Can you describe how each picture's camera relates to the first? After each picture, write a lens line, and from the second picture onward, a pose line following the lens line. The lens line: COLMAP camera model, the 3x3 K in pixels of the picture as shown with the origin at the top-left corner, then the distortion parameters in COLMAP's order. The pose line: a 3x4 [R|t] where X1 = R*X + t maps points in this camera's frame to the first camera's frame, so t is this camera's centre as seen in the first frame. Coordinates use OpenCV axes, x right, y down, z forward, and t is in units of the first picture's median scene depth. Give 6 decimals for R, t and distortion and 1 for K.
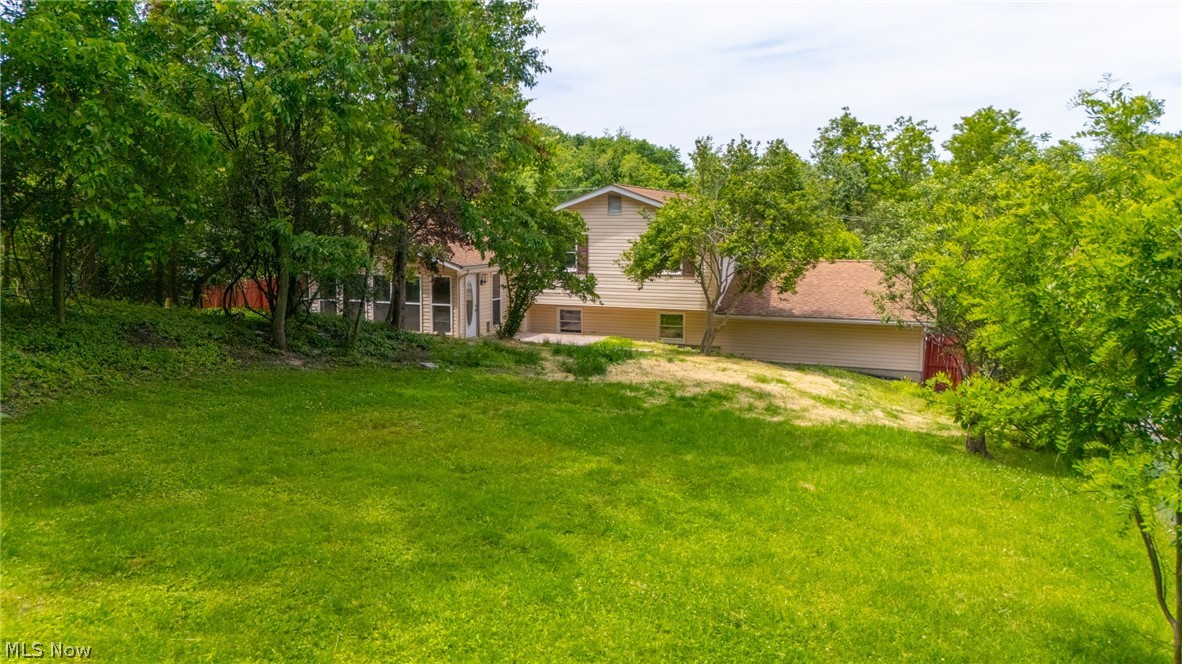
lens RADIAL K [[862.8, 0, 594.2], [0, 862.8, 334.8], [0, 0, 1]] dist [0.057251, -0.010433]
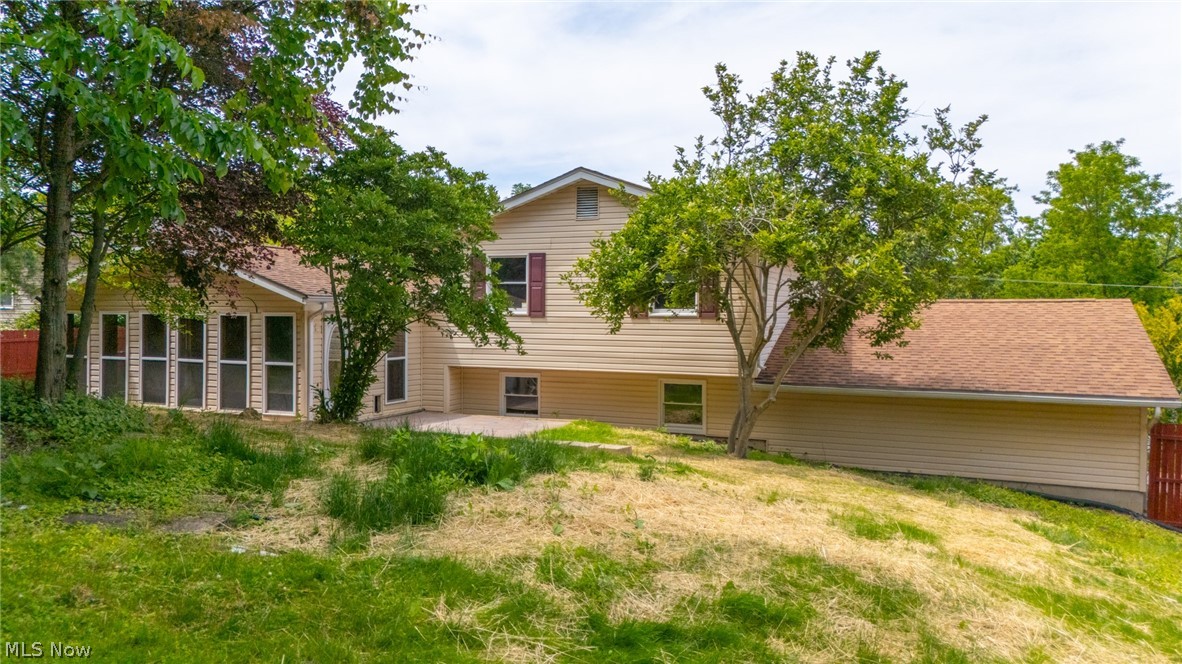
lens RADIAL K [[862.8, 0, 586.9], [0, 862.8, 330.8], [0, 0, 1]] dist [0.057251, -0.010433]
pose [[0.998024, 0.001695, -0.062810, 0.069108], [-0.008206, 0.994591, -0.103546, 0.002311], [0.062295, 0.103857, 0.992639, 0.453157]]
